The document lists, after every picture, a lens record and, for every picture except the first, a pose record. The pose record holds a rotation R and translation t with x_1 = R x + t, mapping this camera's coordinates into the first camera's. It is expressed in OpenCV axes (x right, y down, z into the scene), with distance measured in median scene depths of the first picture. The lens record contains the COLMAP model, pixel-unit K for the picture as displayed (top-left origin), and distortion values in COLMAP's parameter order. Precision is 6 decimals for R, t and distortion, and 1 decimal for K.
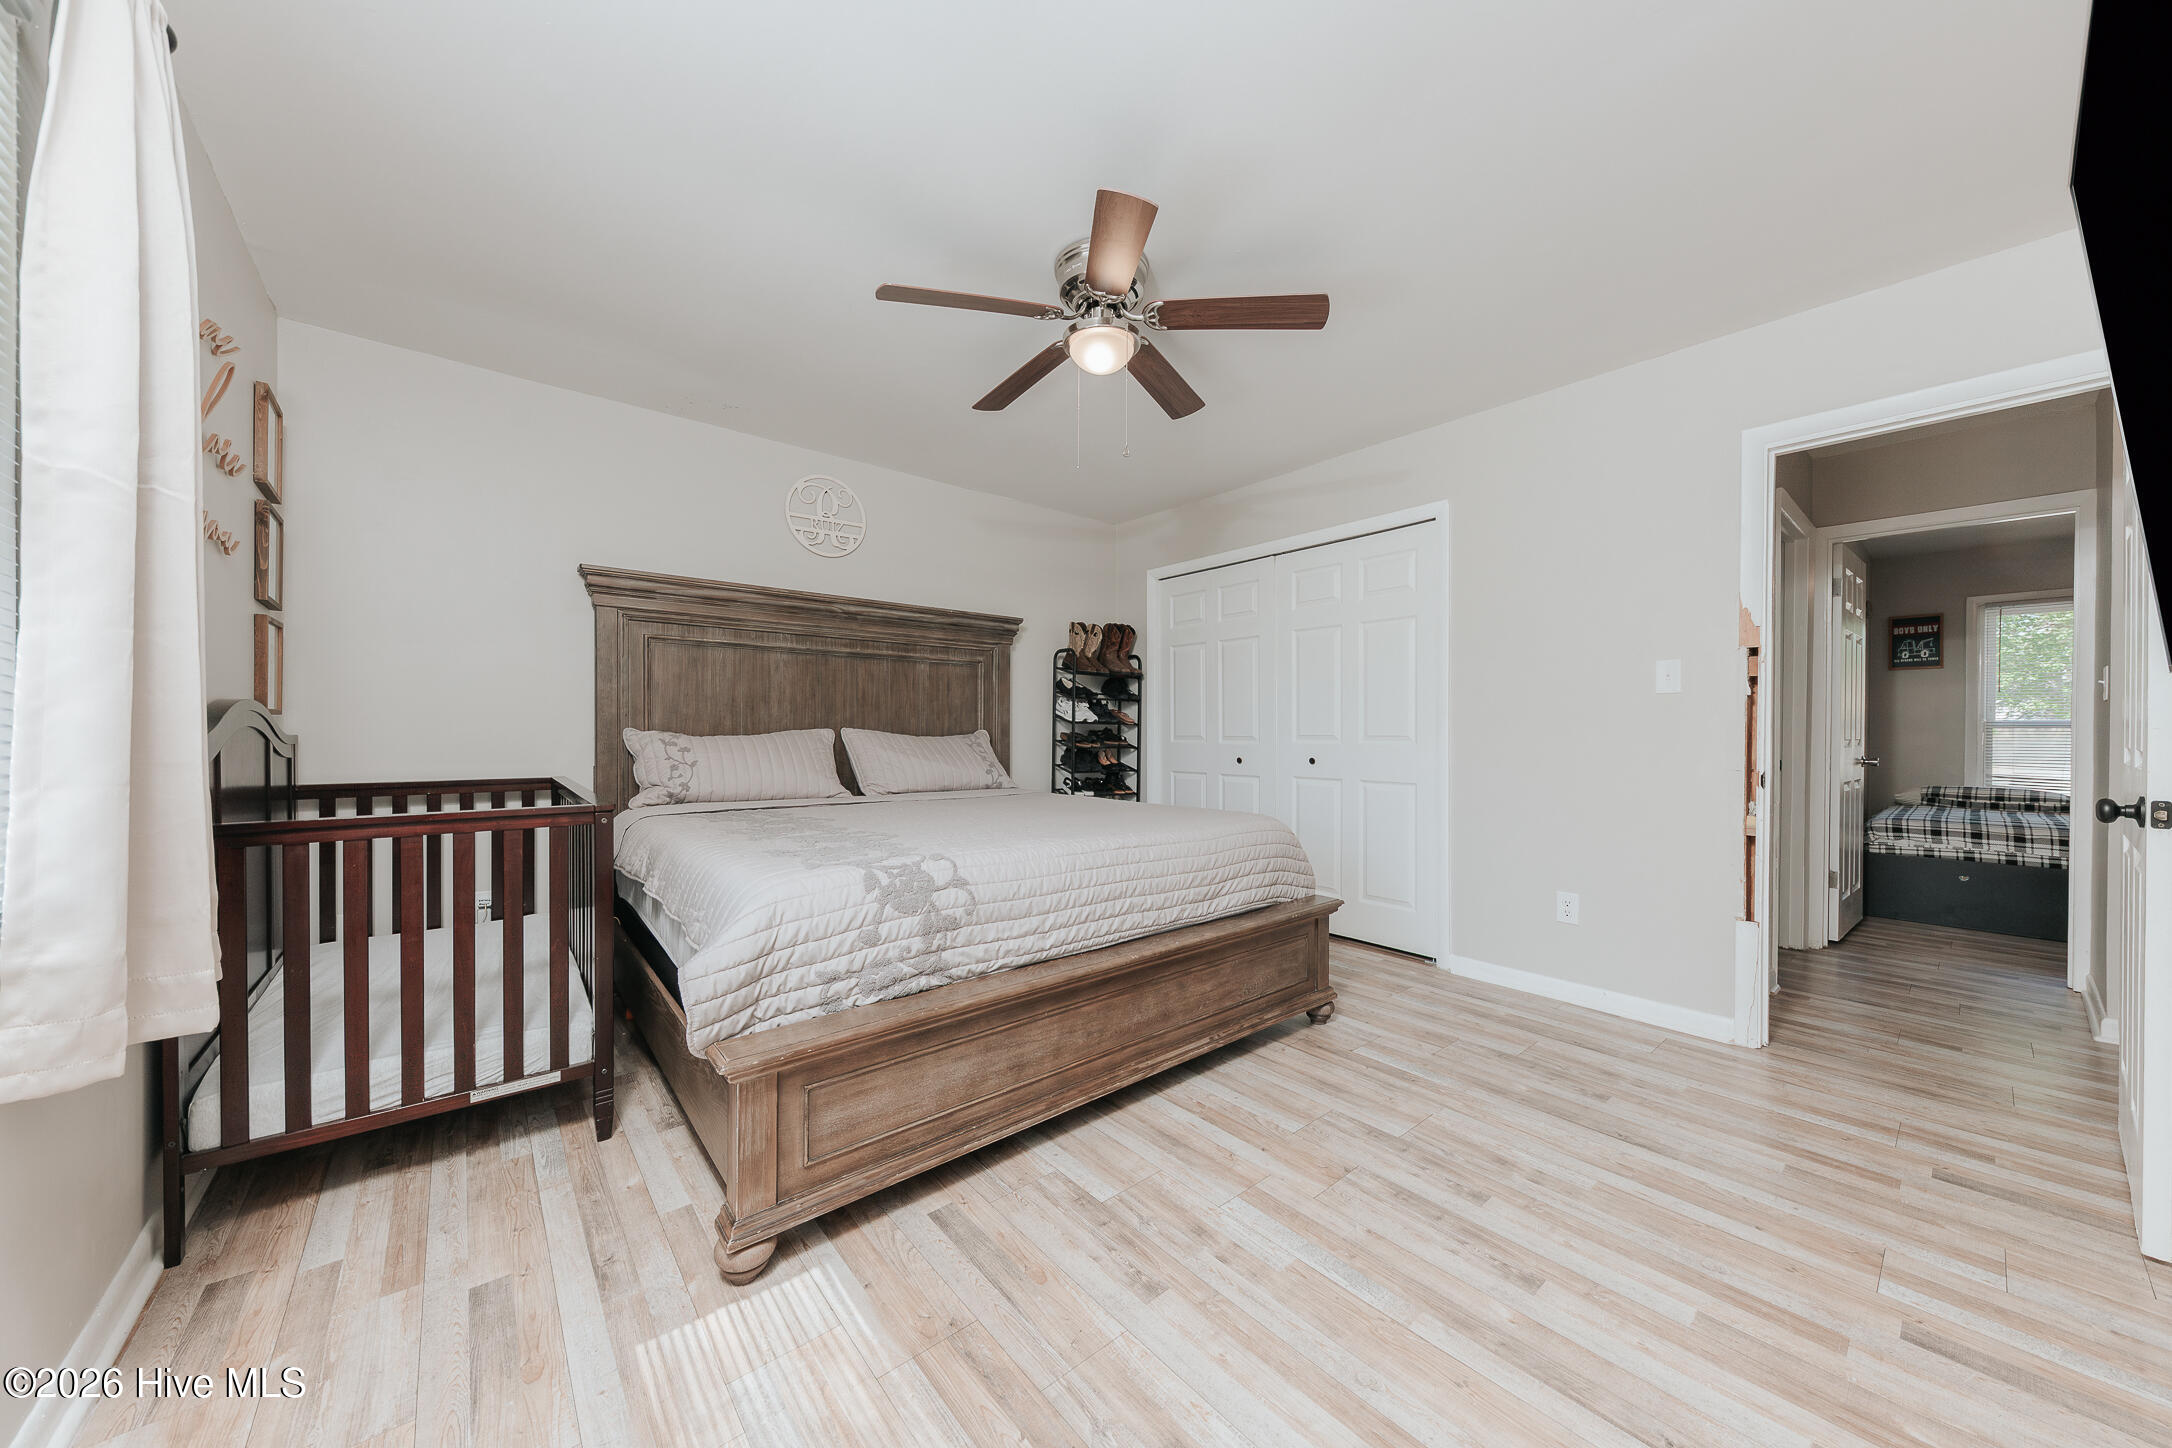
lens RADIAL K [[752.9, 0, 1110.5], [0, 752.9, 729.3], [0, 0, 1]] dist [-0.002268, -0.000145]
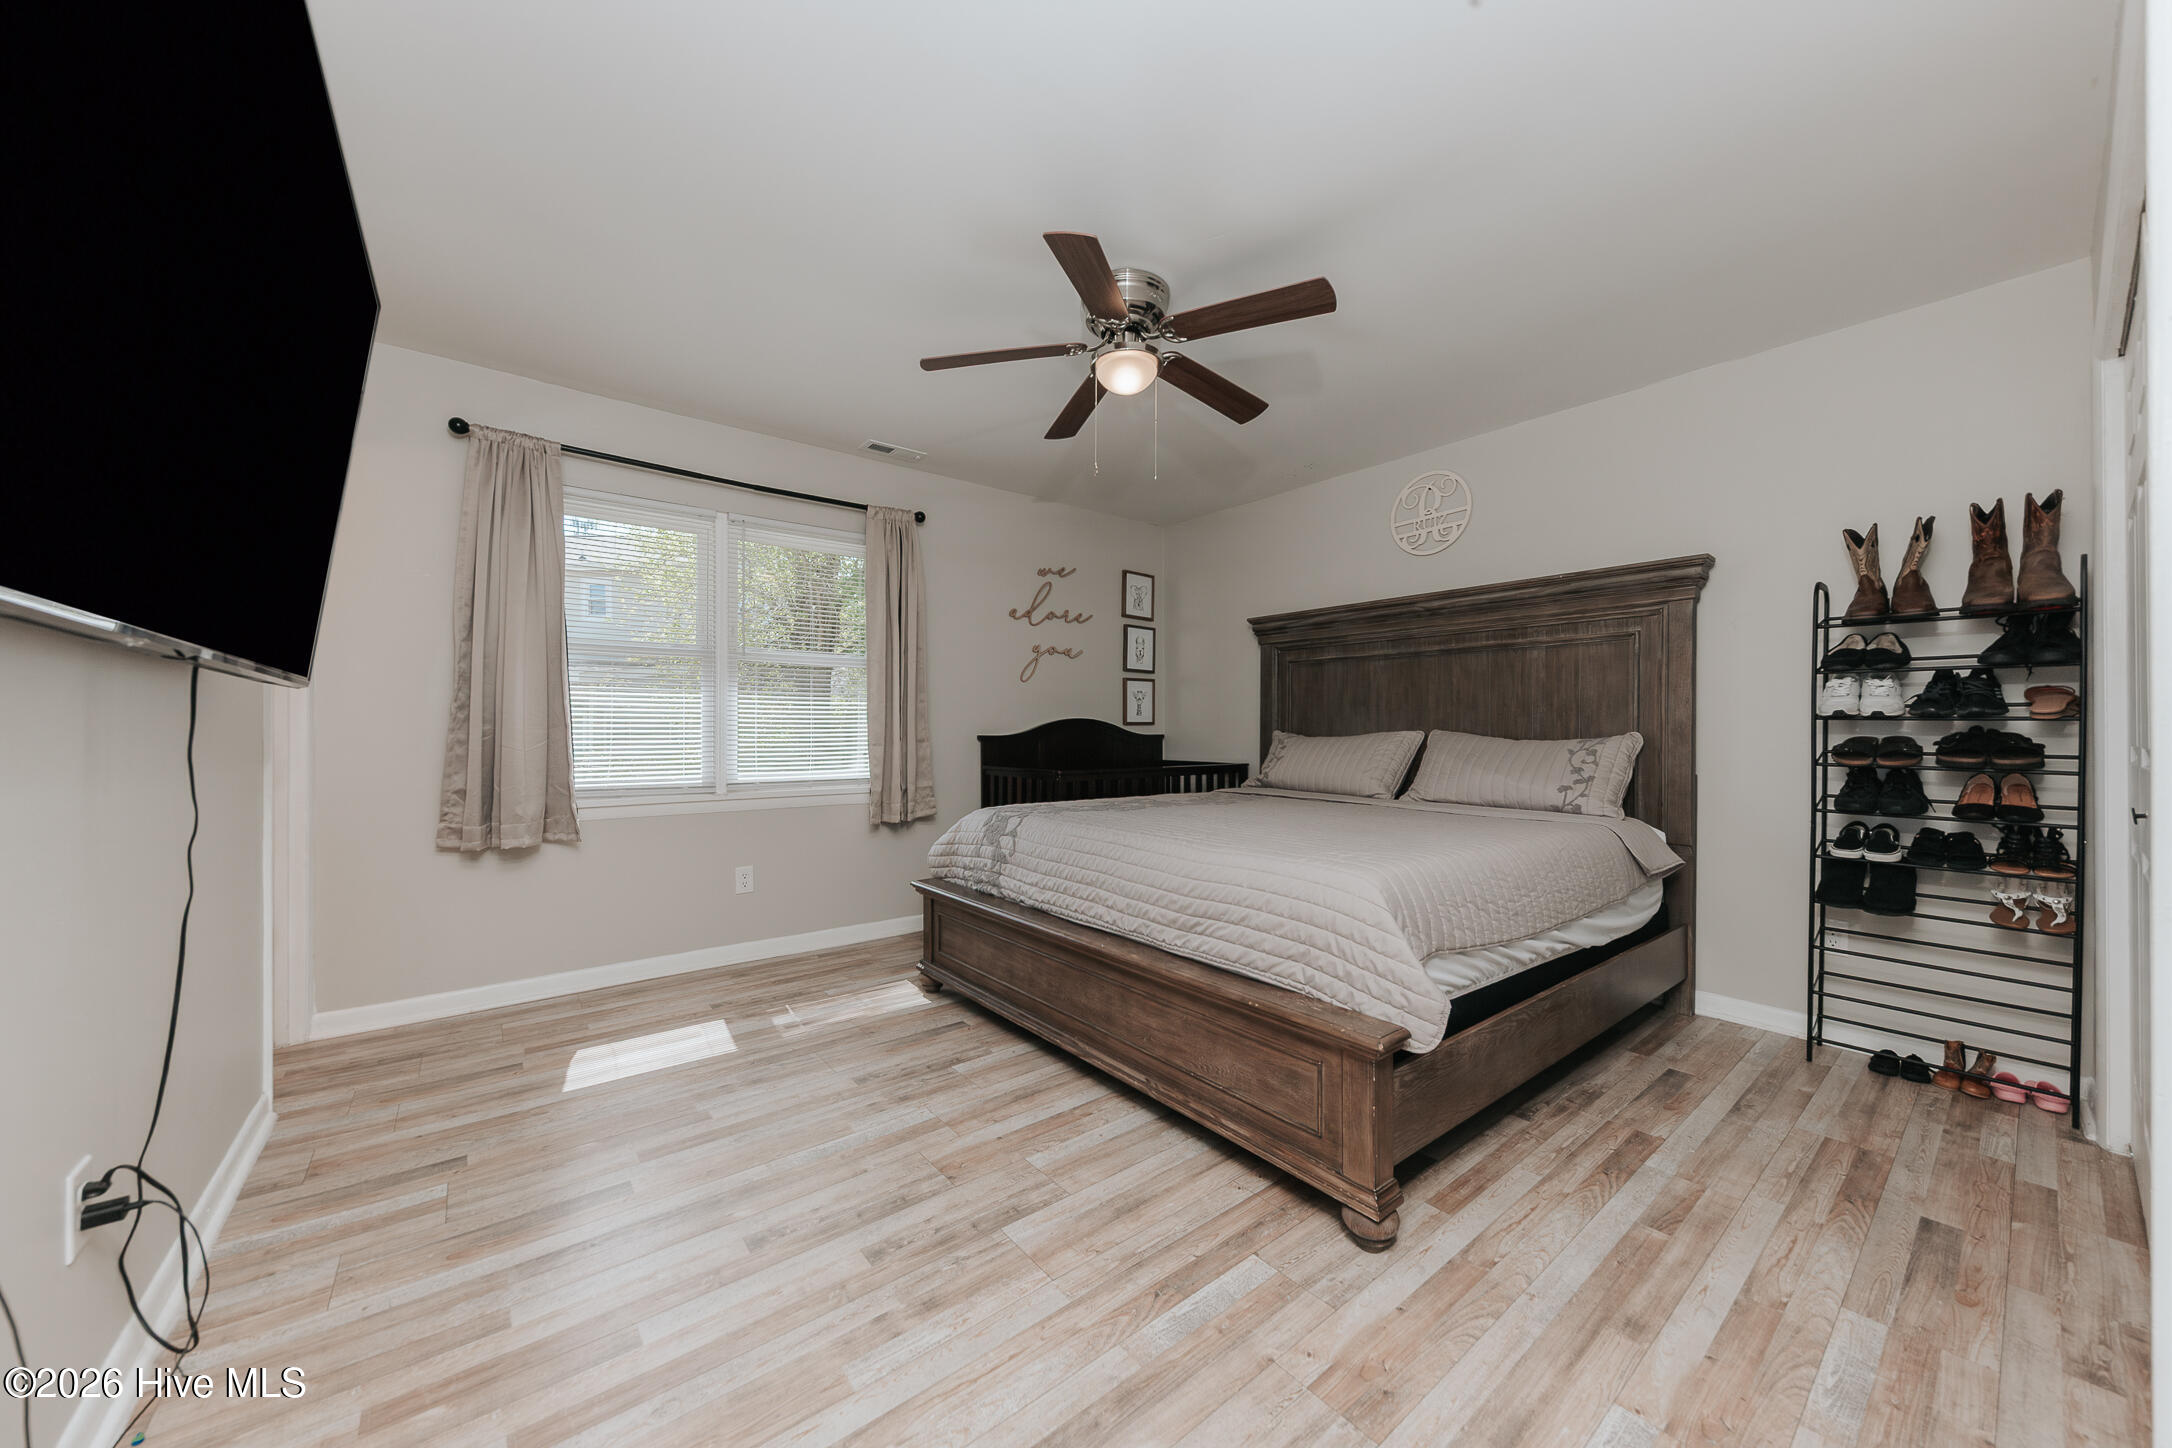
lens RADIAL K [[761.6, 0, 1061.9], [0, 761.6, 718.5], [0, 0, 1]] dist [0.001793, 0.000070]
pose [[-0.065075, -0.020794, -0.997664, 1.057243], [0.000174, 0.999783, -0.020849, 0.006175], [0.997880, -0.001531, -0.065057, 0.976229]]
